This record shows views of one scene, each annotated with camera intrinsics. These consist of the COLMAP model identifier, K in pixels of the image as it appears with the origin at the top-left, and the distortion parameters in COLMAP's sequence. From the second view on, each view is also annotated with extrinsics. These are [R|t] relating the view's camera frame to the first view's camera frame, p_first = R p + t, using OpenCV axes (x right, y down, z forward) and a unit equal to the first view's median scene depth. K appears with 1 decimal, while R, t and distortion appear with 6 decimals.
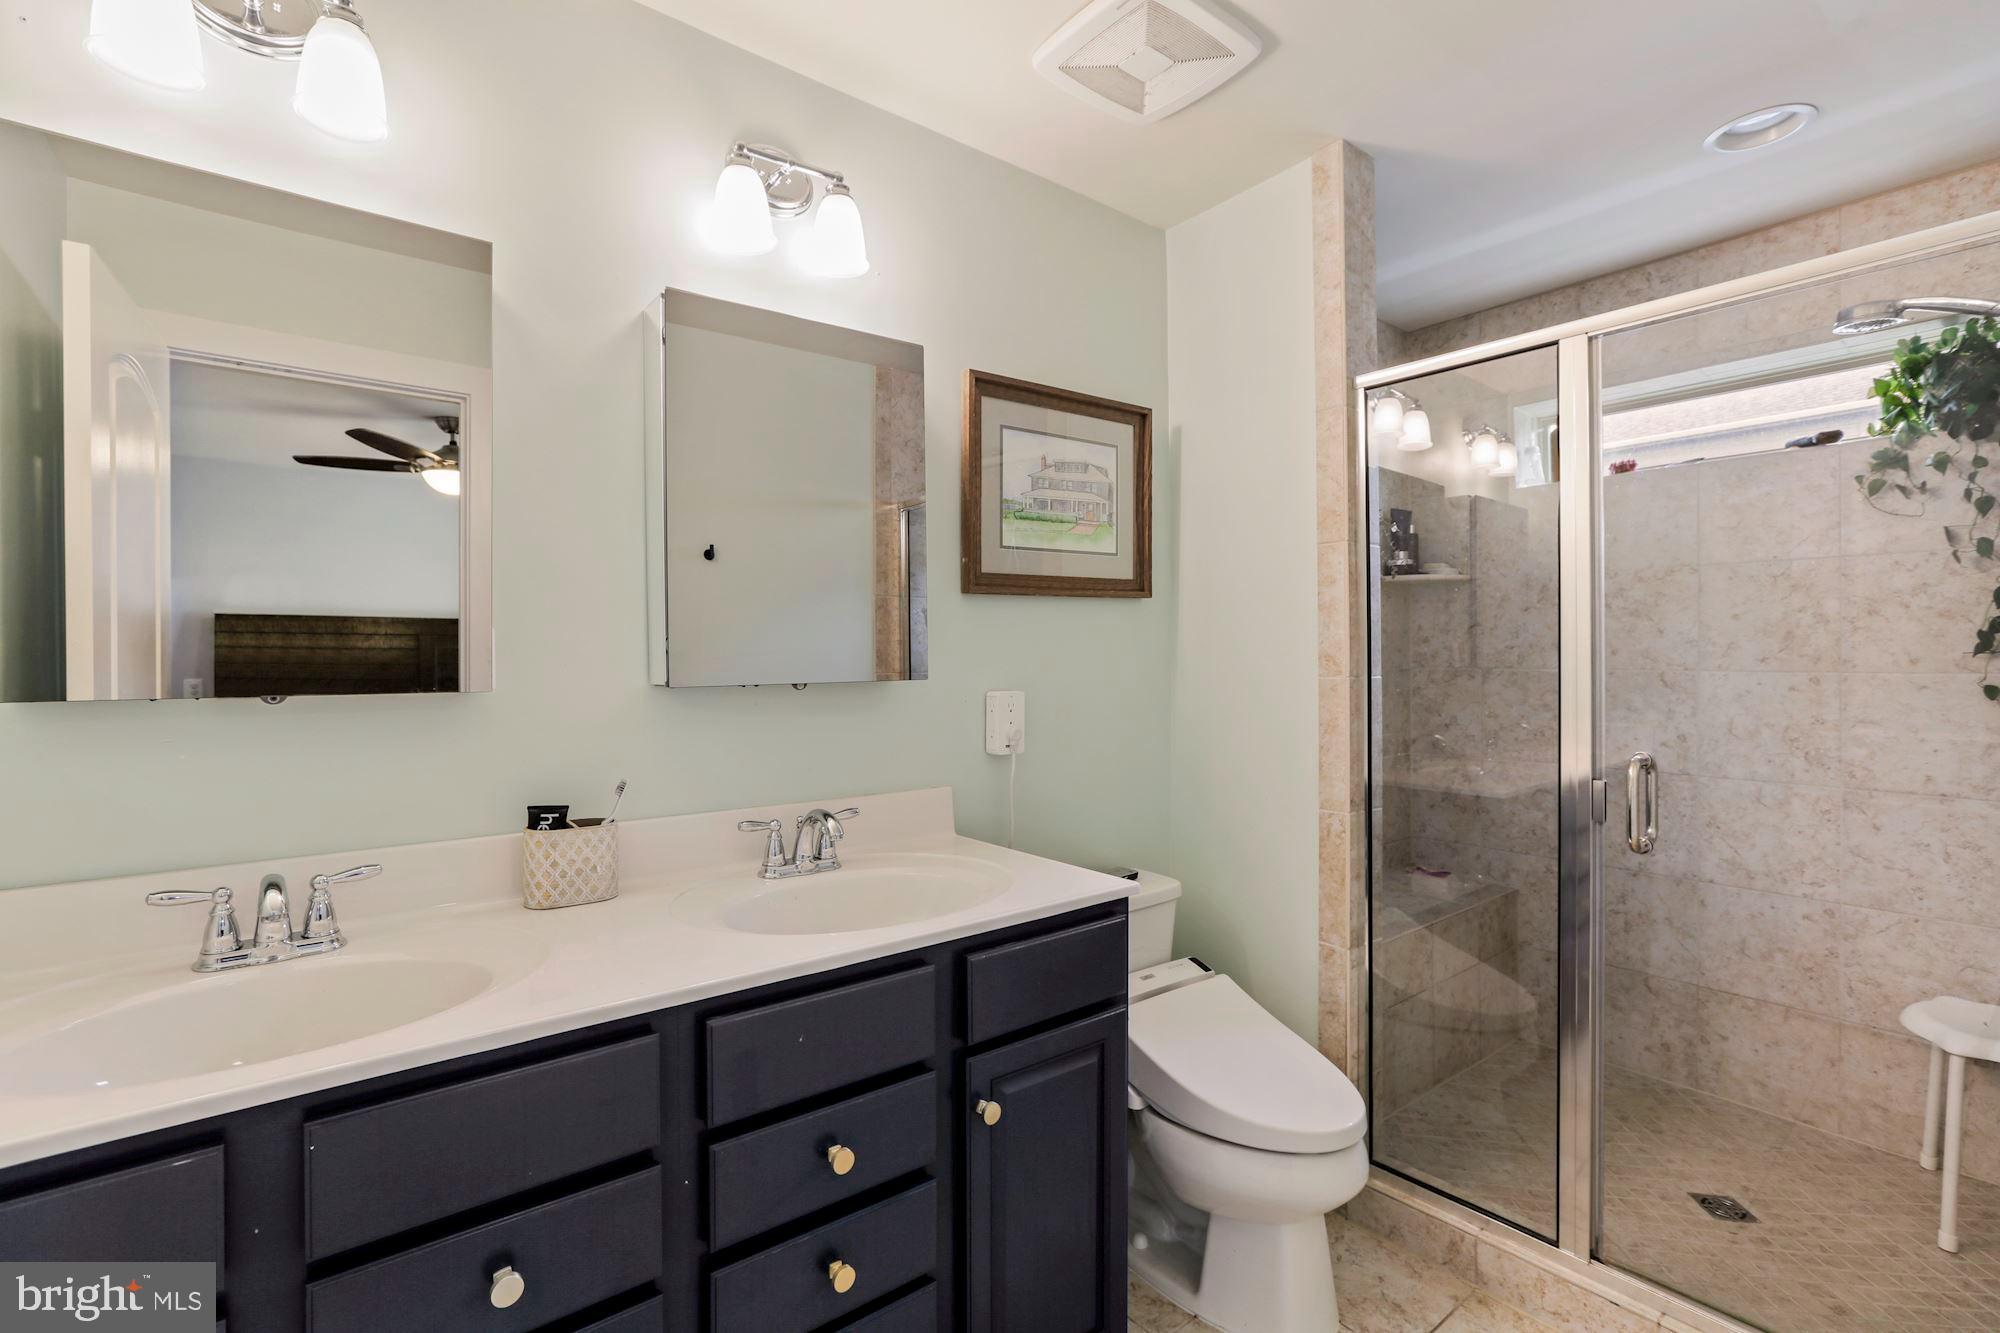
lens RADIAL K [[905.3, 0, 1002.6], [0, 905.3, 664.2], [0, 0, 1]] dist [-0.017341, 0.006784]
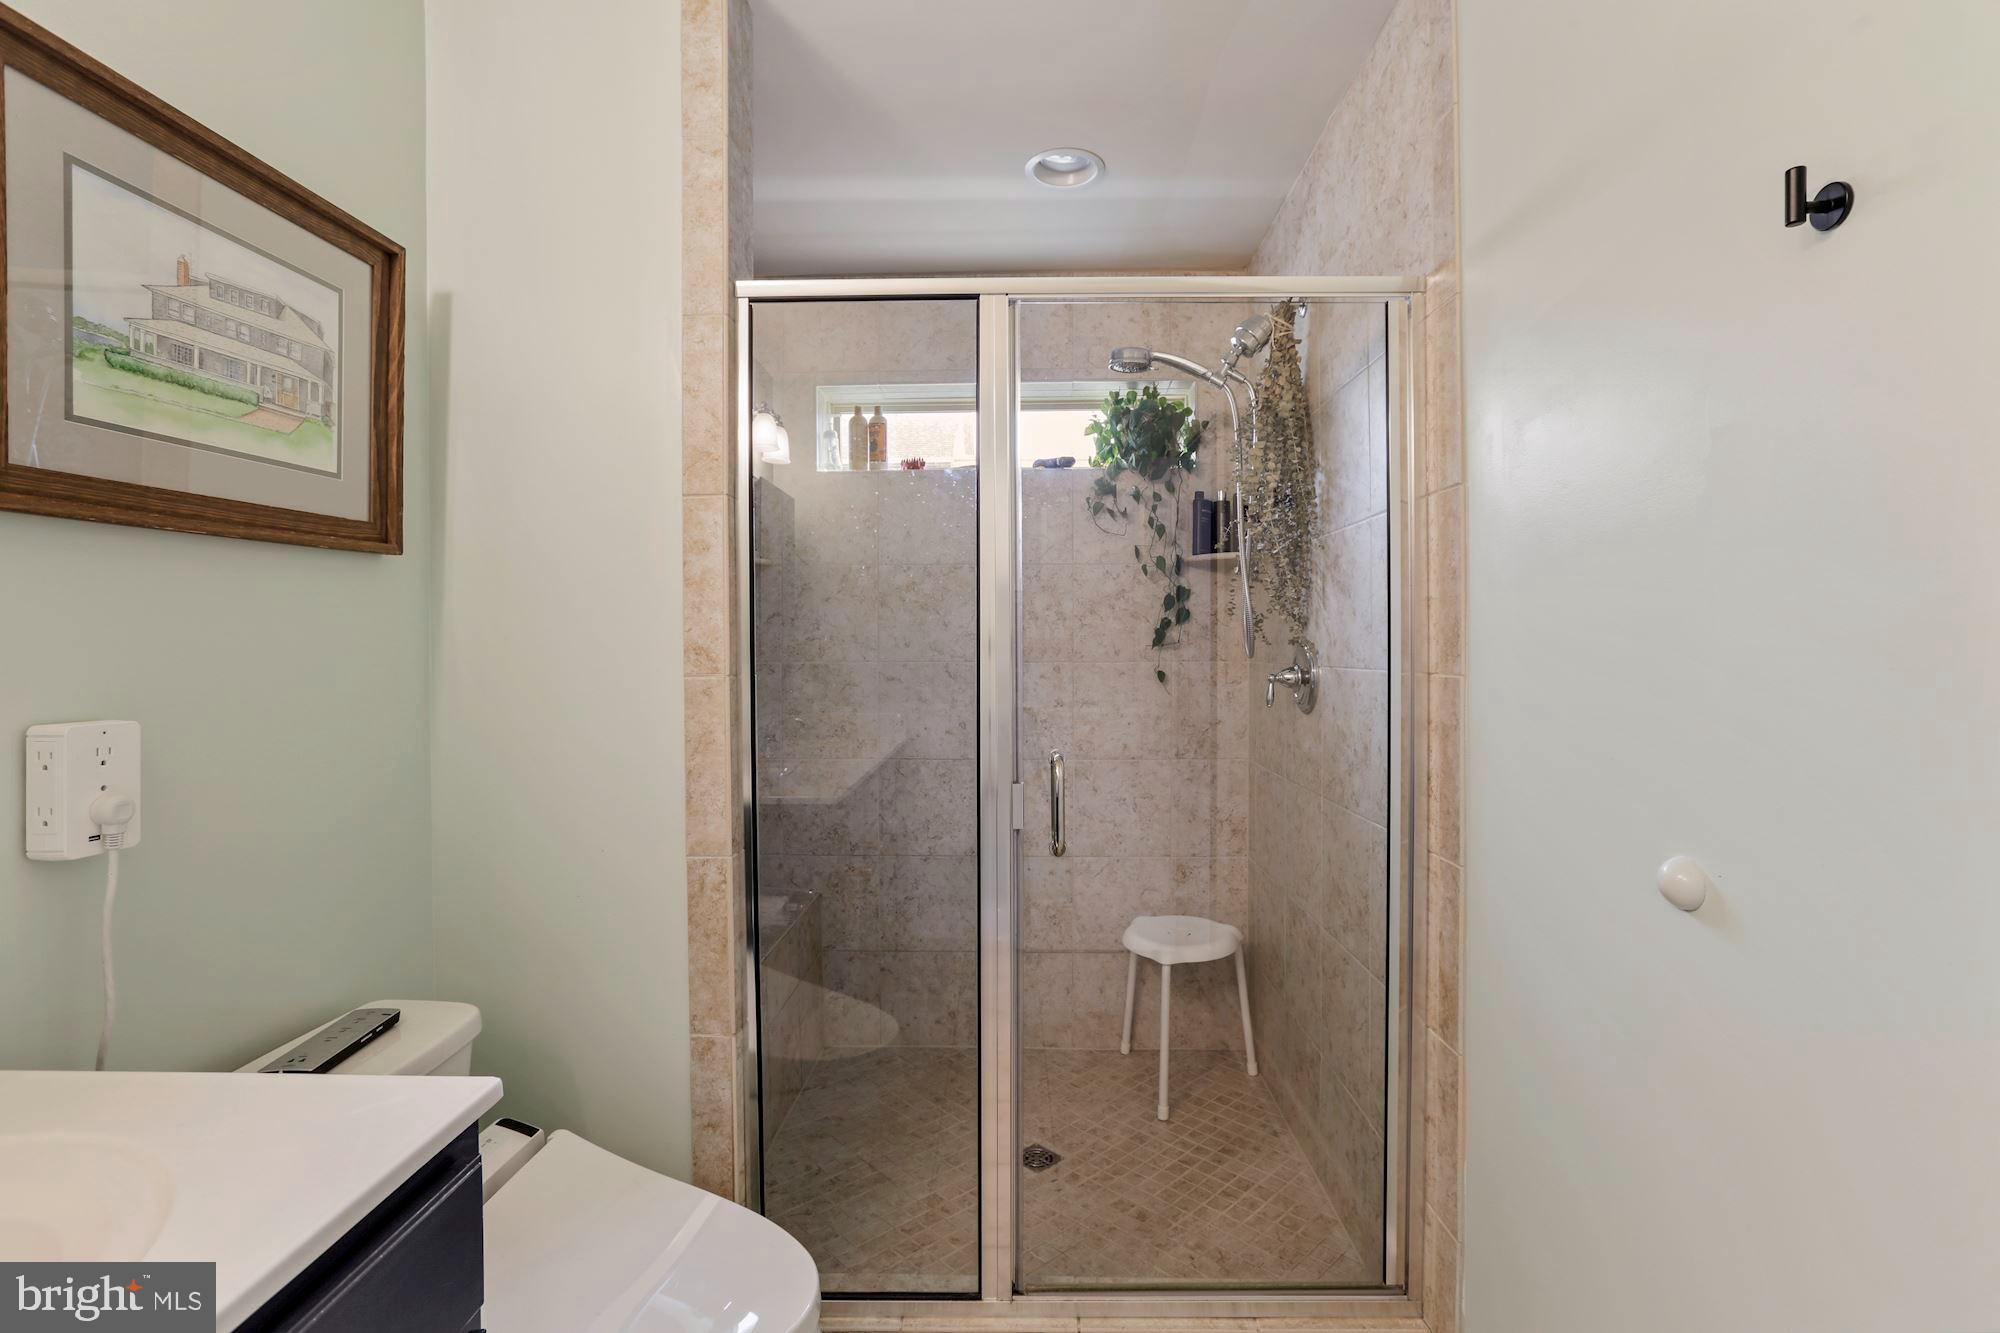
lens RADIAL K [[905.3, 0, 1009.7], [0, 905.3, 654.8], [0, 0, 1]] dist [-0.017341, 0.006784]
pose [[0.639401, -0.006586, 0.768845, -0.047196], [0.009161, 0.999958, 0.000947, -0.002165], [-0.768819, 0.006438, 0.639434, 0.319604]]
